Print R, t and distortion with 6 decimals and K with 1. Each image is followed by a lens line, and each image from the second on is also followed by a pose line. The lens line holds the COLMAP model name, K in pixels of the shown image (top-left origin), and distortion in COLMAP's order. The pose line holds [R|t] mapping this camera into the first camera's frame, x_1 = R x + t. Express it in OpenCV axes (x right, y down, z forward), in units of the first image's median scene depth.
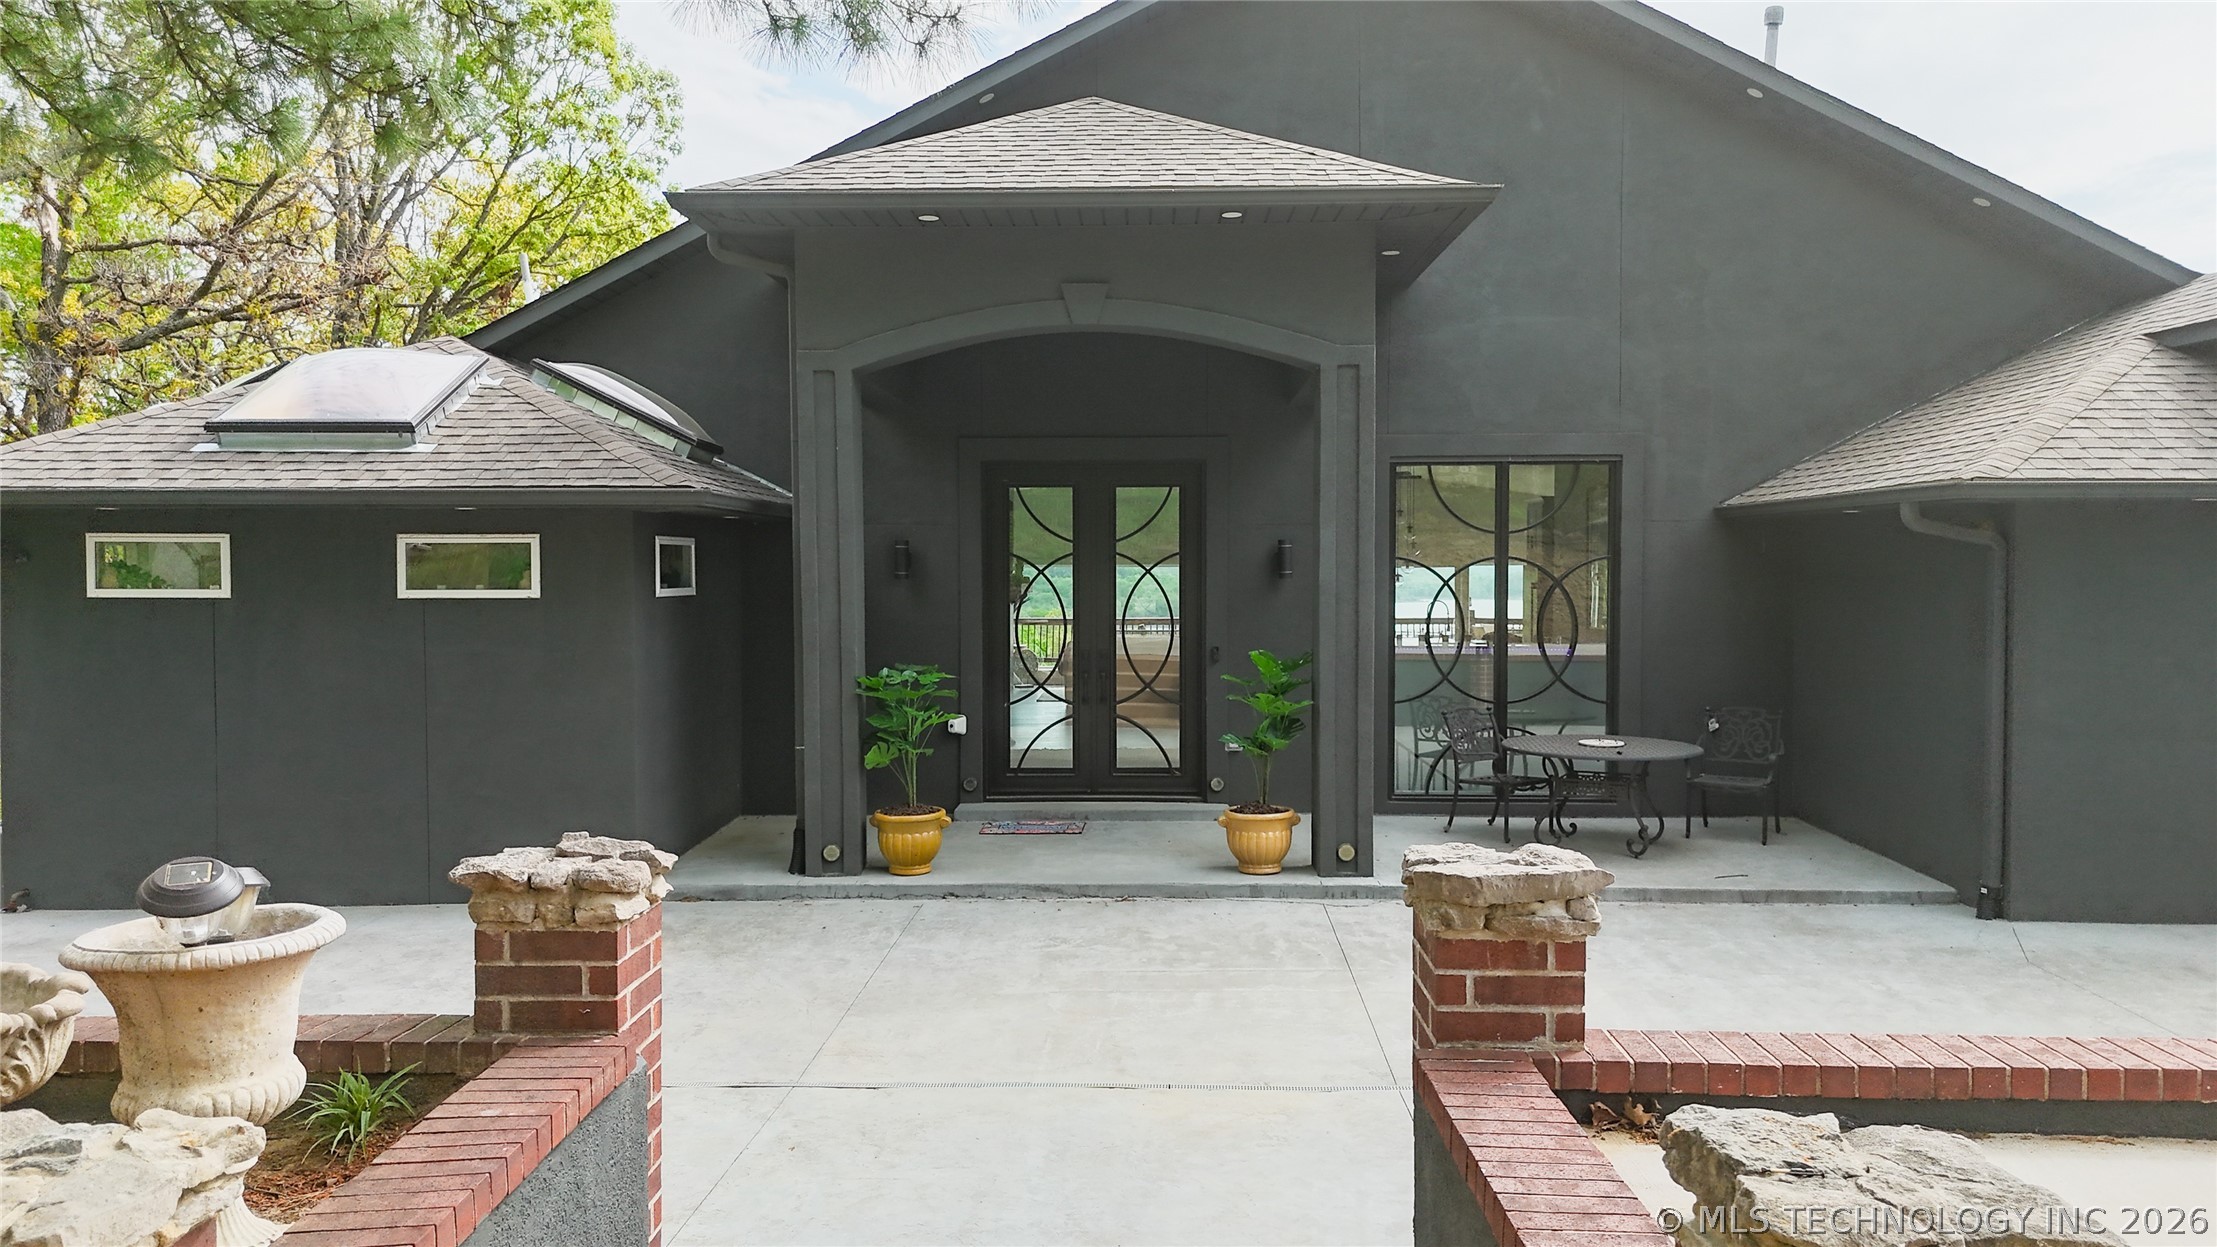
lens RADIAL K [[1548.1, 0, 1108.5], [0, 1548.1, 623.5], [0, 0, 1]] dist [0.075610, -0.057654]
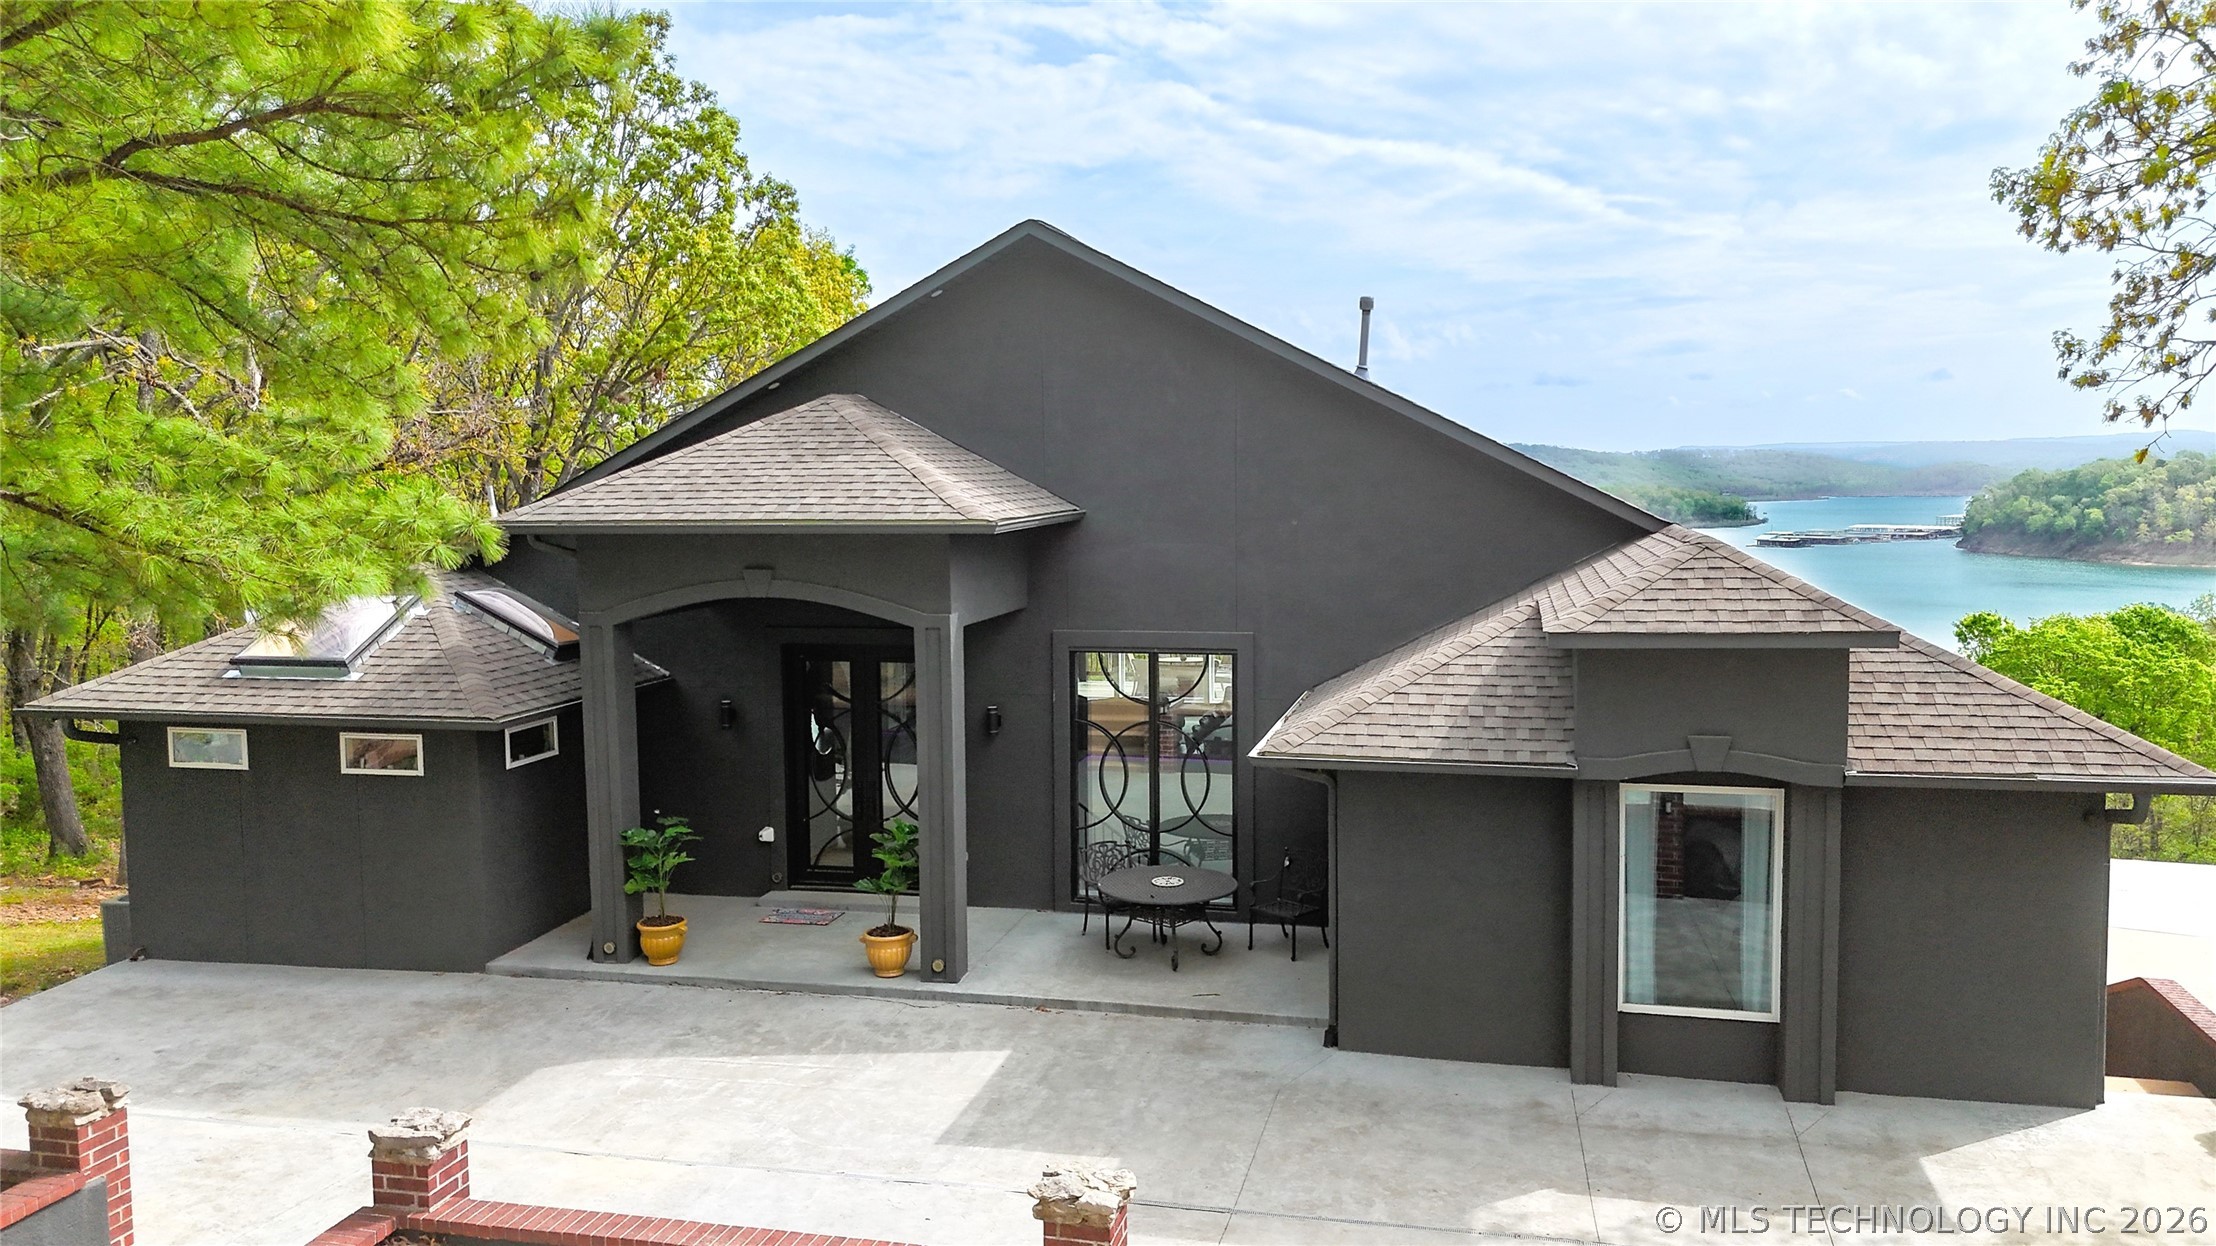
lens RADIAL K [[1547.4, 0, 1108.0], [0, 1547.4, 623.0], [0, 0, 1]] dist [0.075610, -0.057654]
pose [[0.979489, 0.010580, -0.201221, 0.559882], [0.000299, 0.998543, 0.053957, -0.231854], [0.201499, -0.052911, 0.978059, -0.332334]]
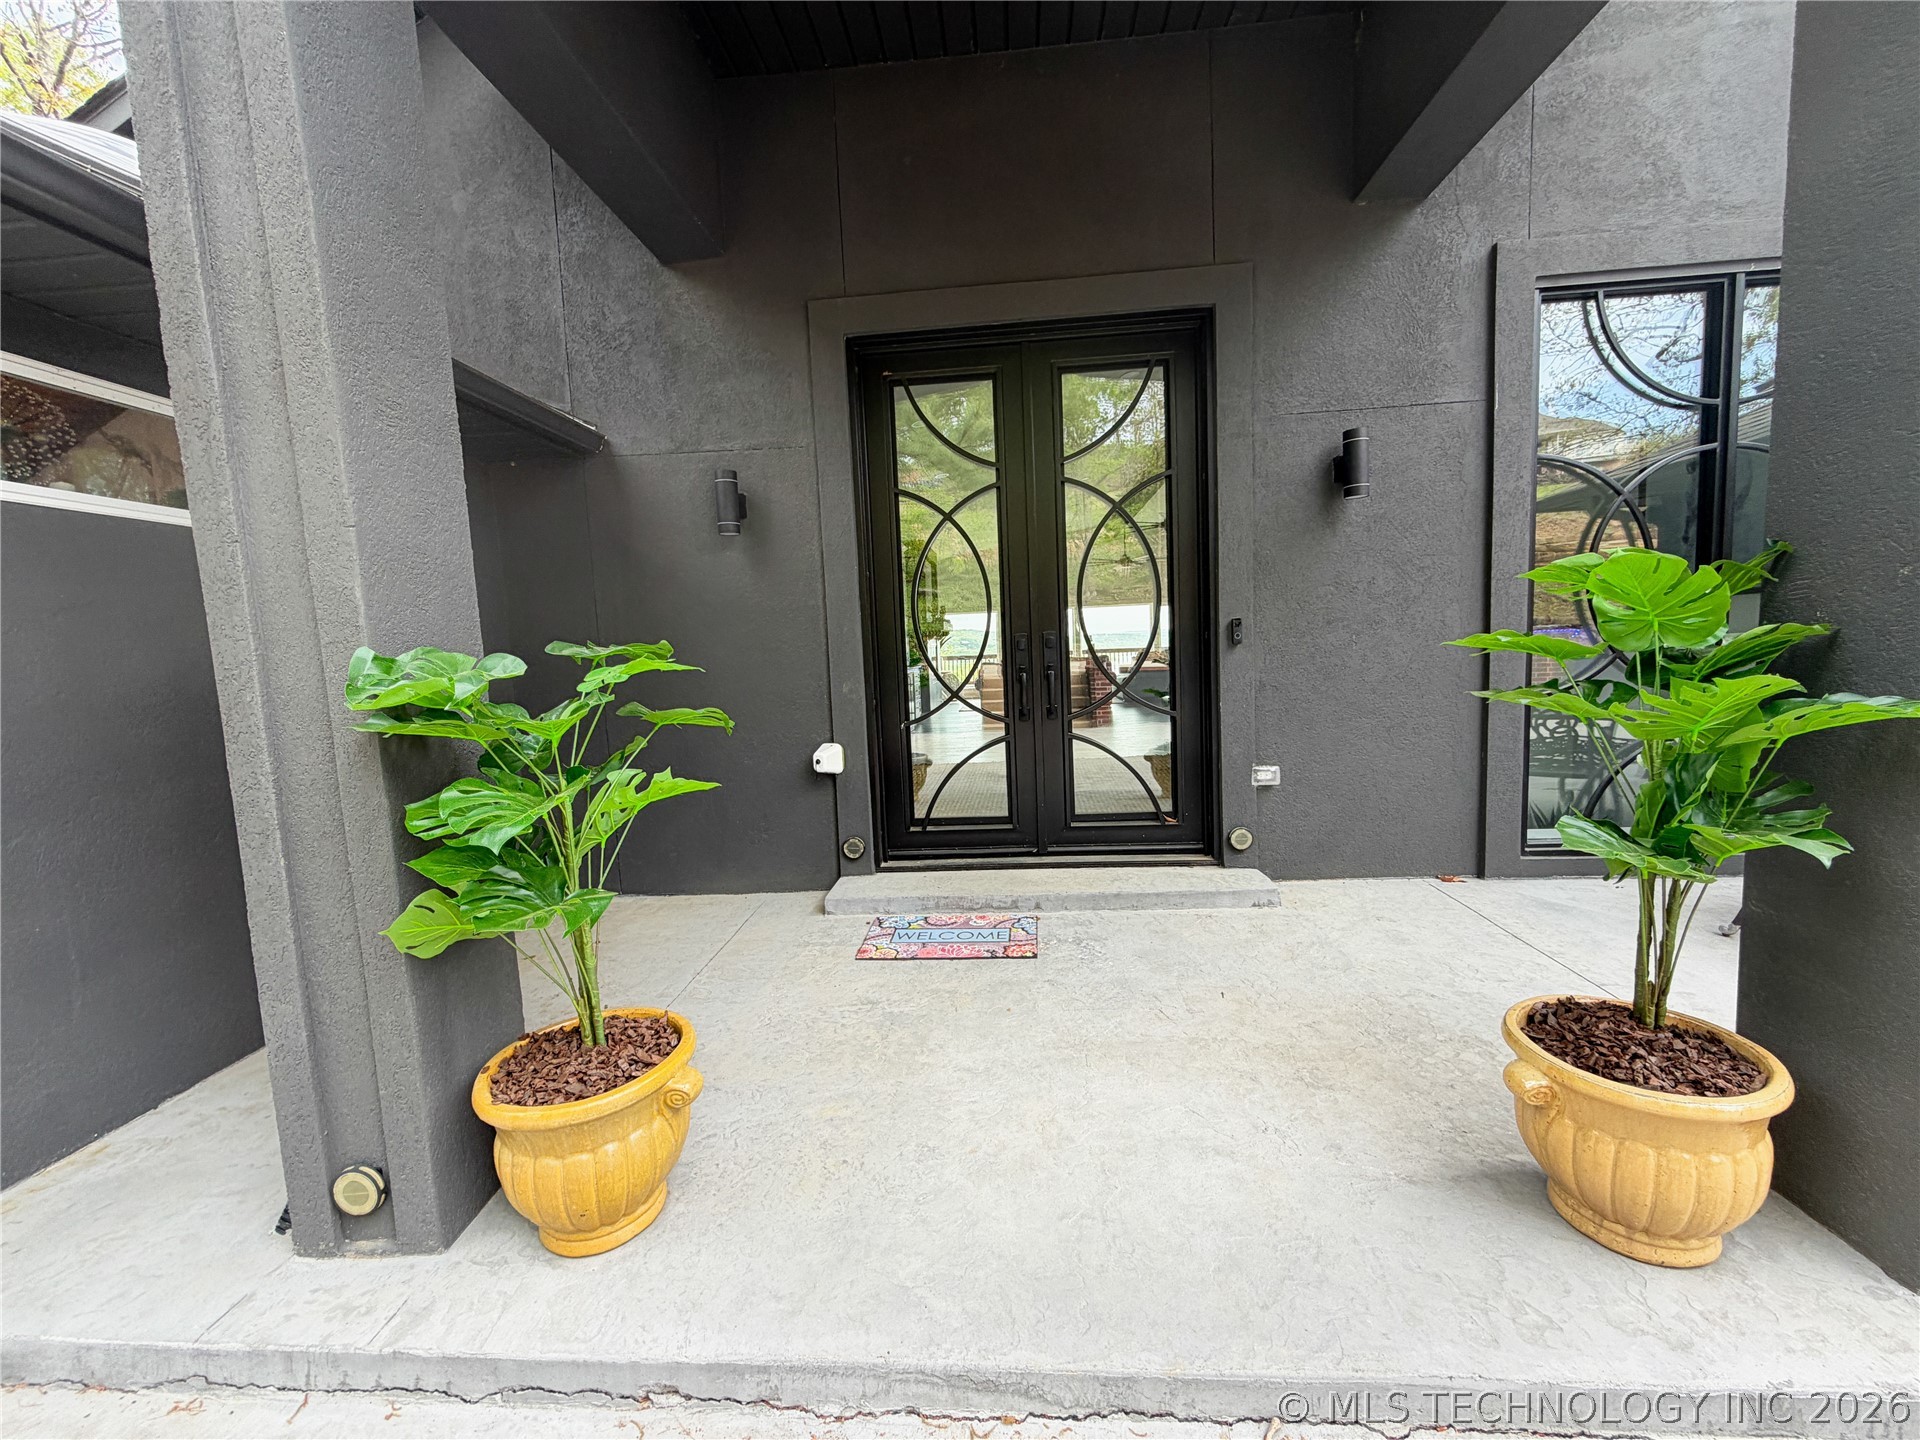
lens RADIAL K [[763.8, 0, 954.8], [0, 763.8, 726.8], [0, 0, 1]] dist [-0.000038, 0.000051]
pose [[0.997652, -0.037117, -0.057549, -0.030883], [0.041586, 0.996046, 0.078508, 0.034461], [0.054408, -0.080717, 0.995251, 0.808062]]
